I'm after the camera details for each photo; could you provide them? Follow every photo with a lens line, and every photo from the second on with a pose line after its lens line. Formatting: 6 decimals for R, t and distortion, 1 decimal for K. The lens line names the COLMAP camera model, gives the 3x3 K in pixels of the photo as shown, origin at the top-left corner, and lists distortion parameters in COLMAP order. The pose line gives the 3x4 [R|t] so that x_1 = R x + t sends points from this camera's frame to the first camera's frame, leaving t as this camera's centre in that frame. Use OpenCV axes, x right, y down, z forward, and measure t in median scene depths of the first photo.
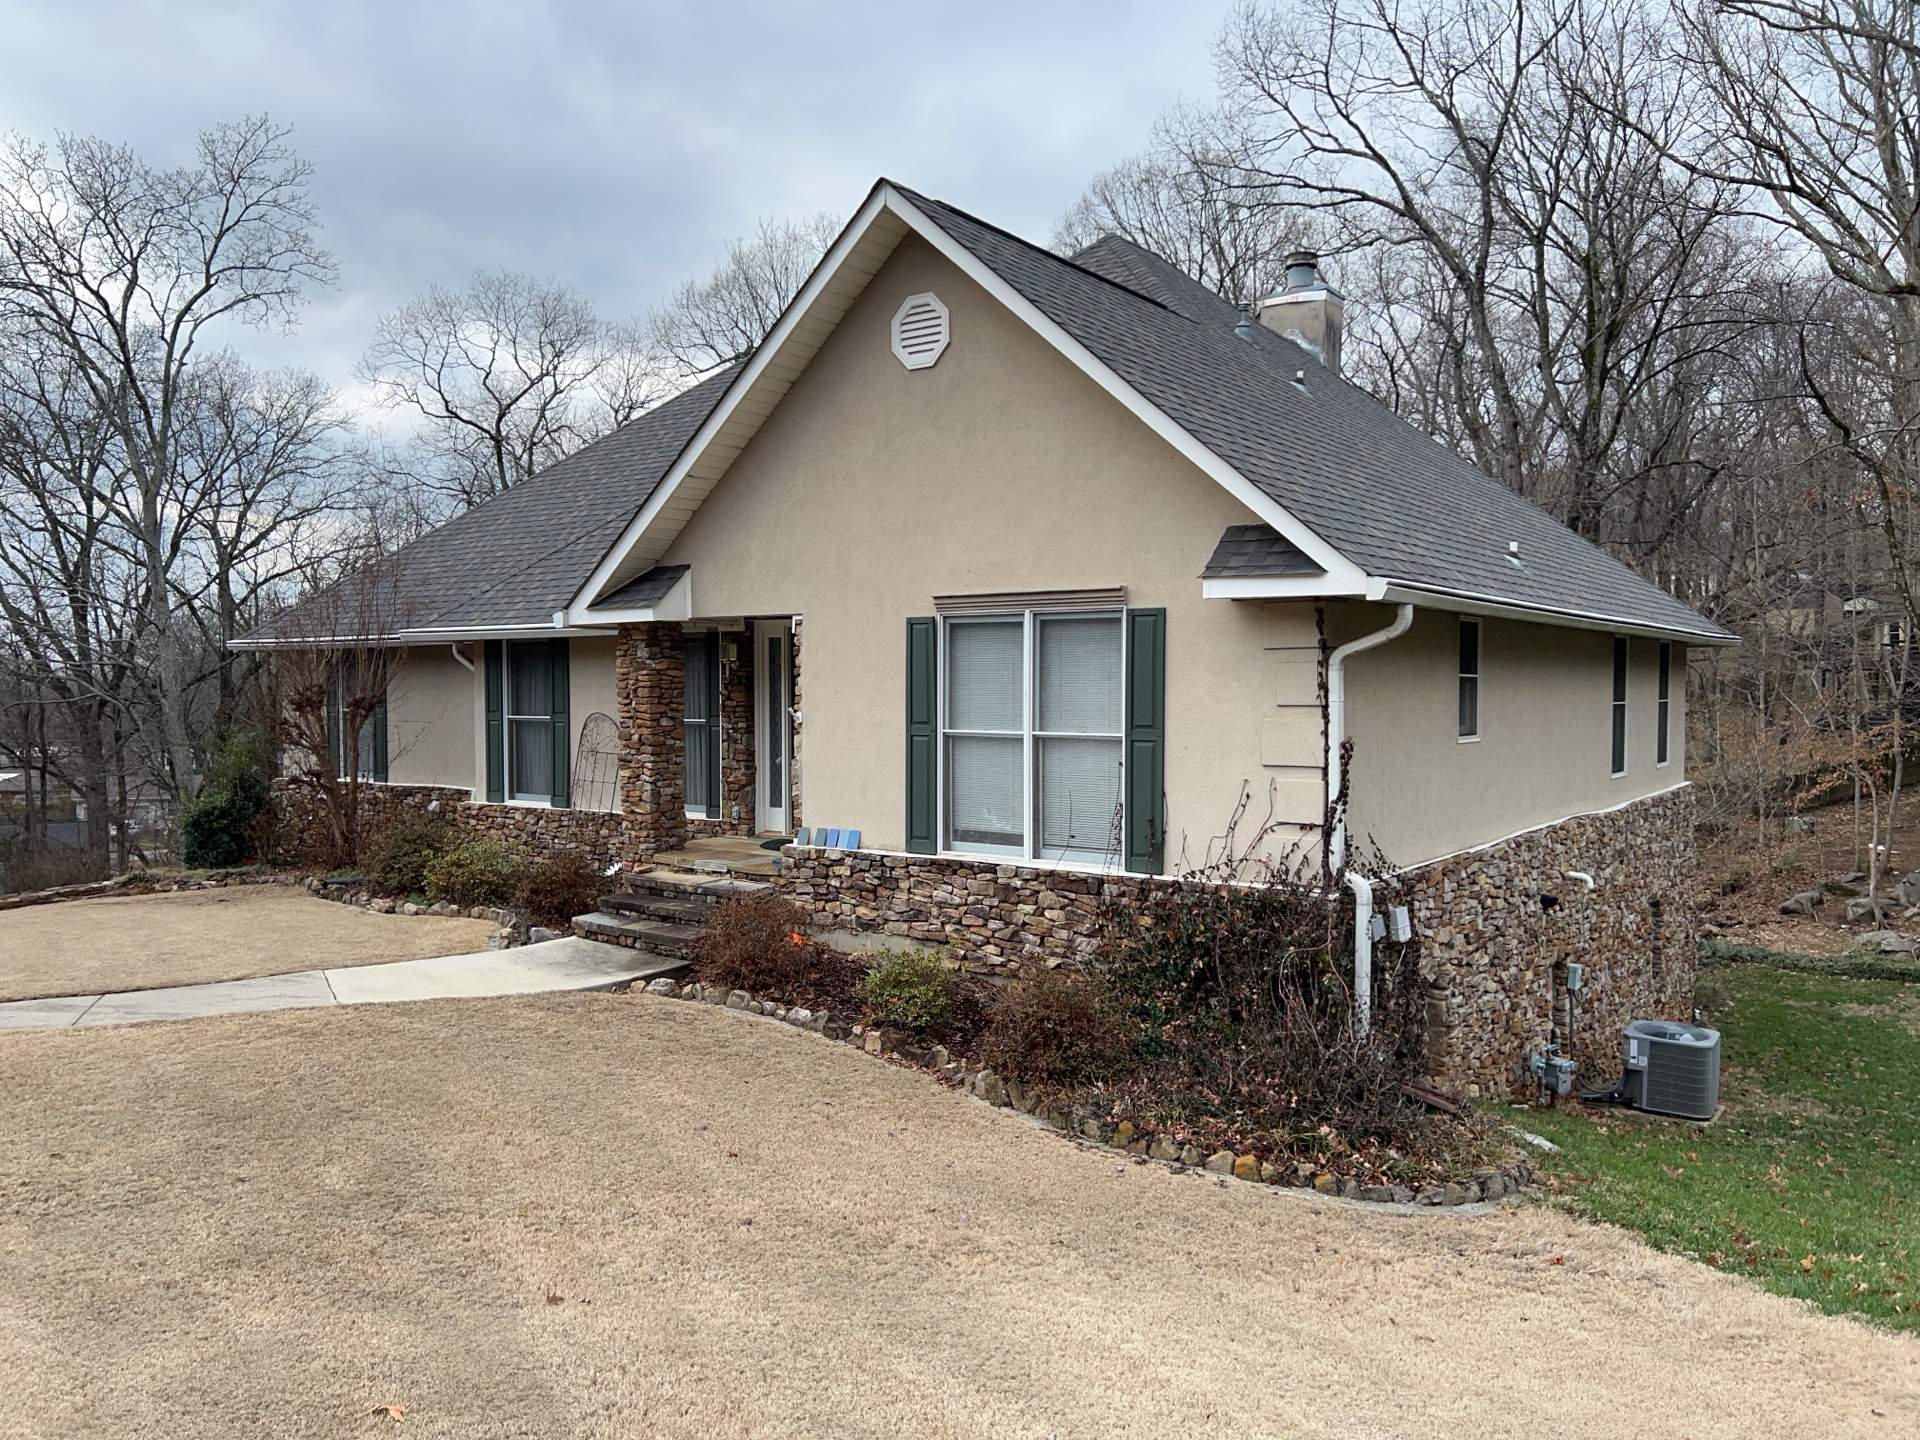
lens RADIAL K [[1474.3, 0, 960.0], [0, 1474.3, 720.0], [0, 0, 1]] dist [0.160490, -0.353143]
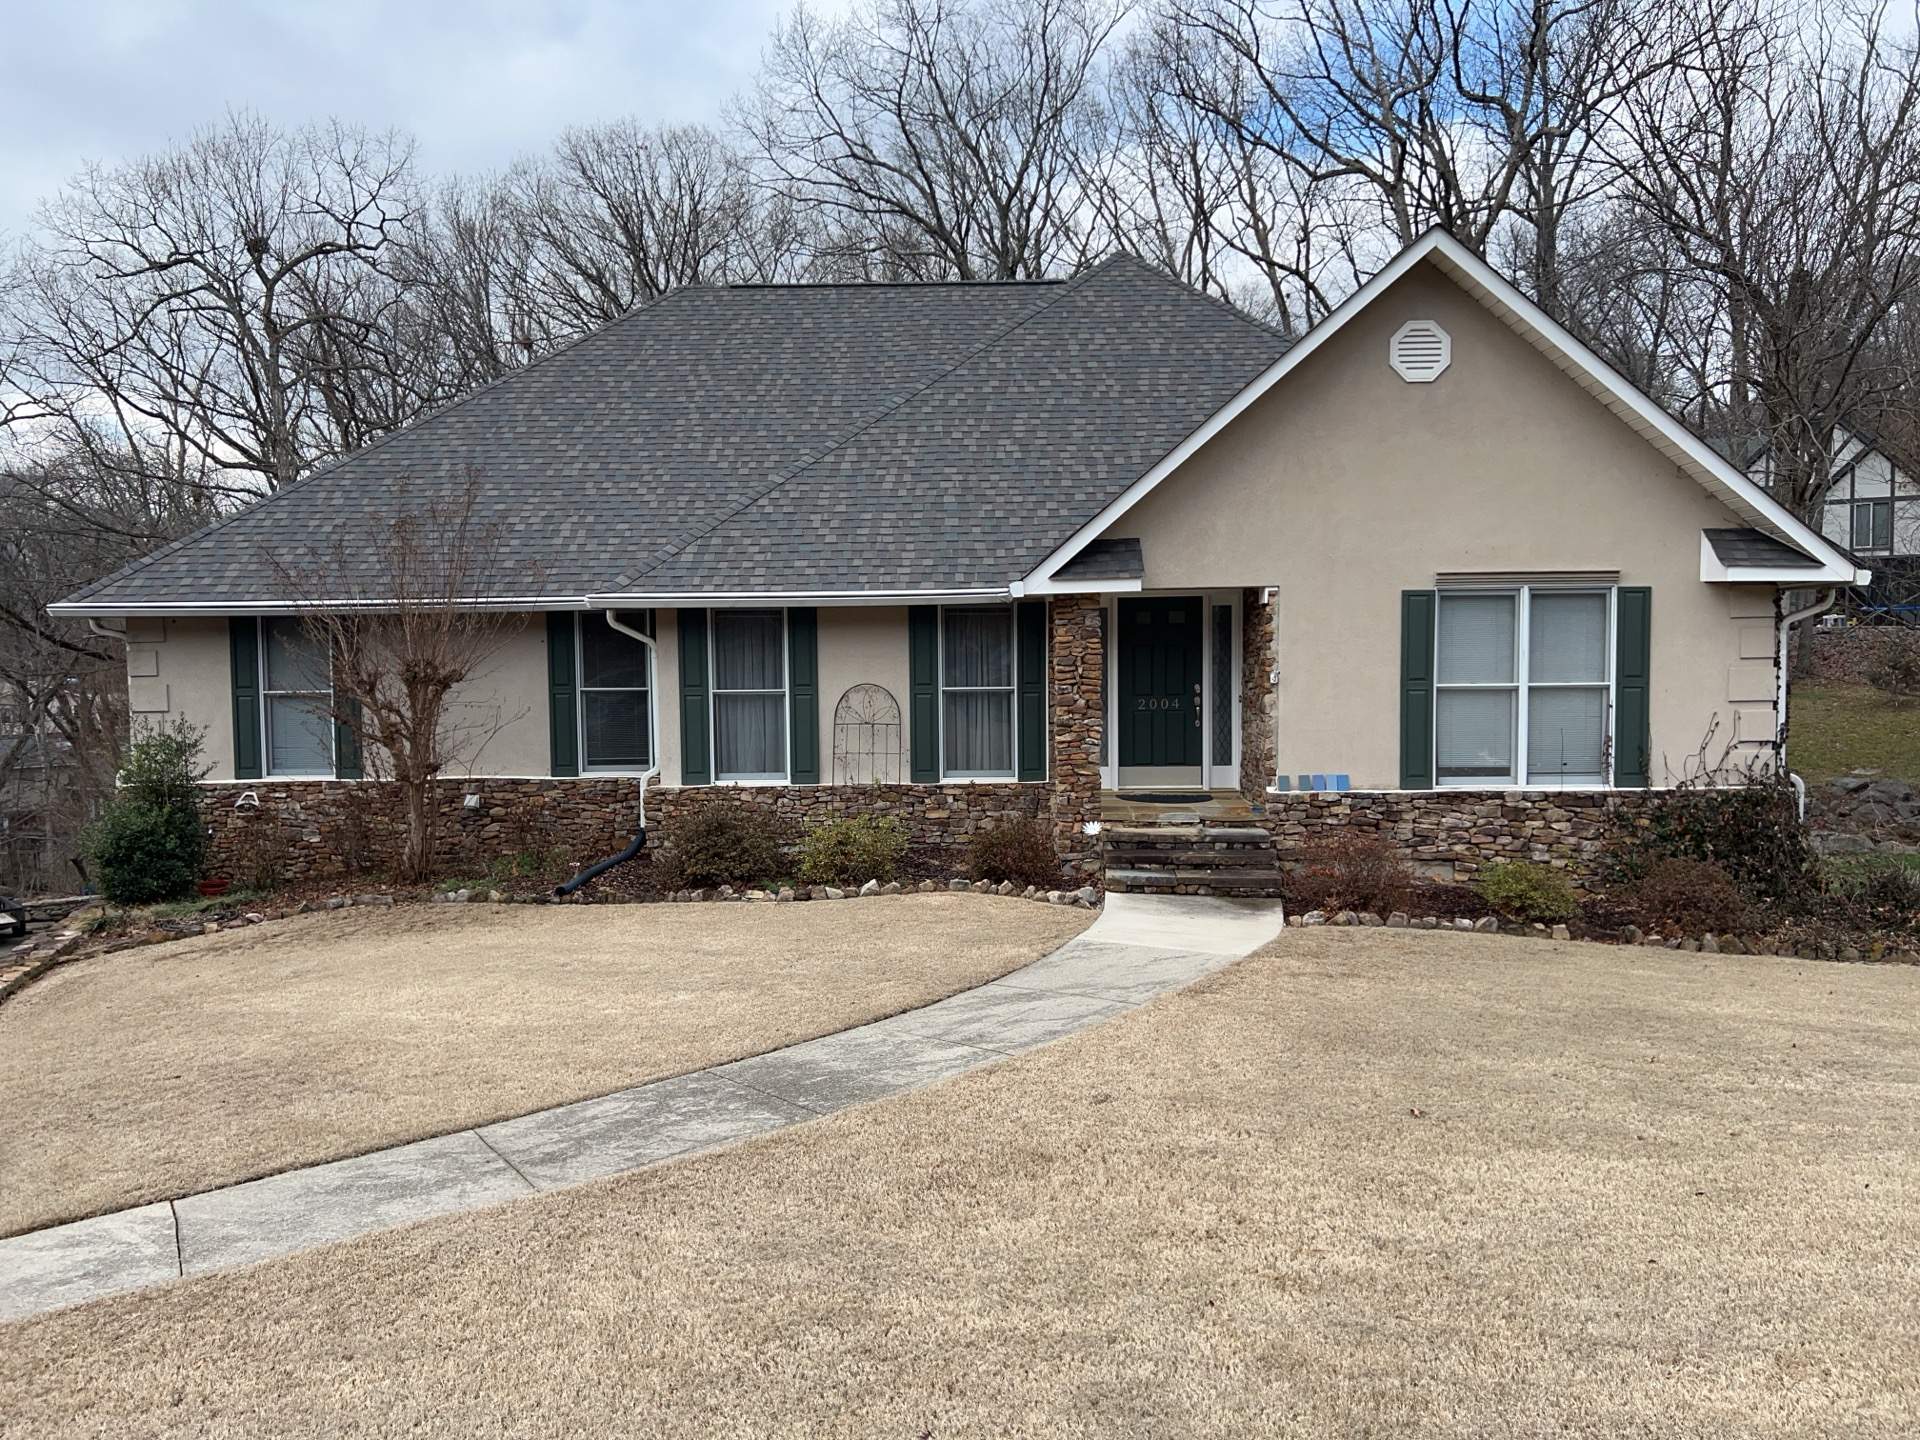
lens RADIAL K [[1474.3, 0, 960.0], [0, 1474.3, 720.0], [0, 0, 1]] dist [0.160490, -0.353143]
pose [[0.810912, -0.035774, 0.584073, -1.045854], [0.025669, 0.999343, 0.025572, -0.005864], [-0.584604, -0.005744, 0.811298, 0.241220]]
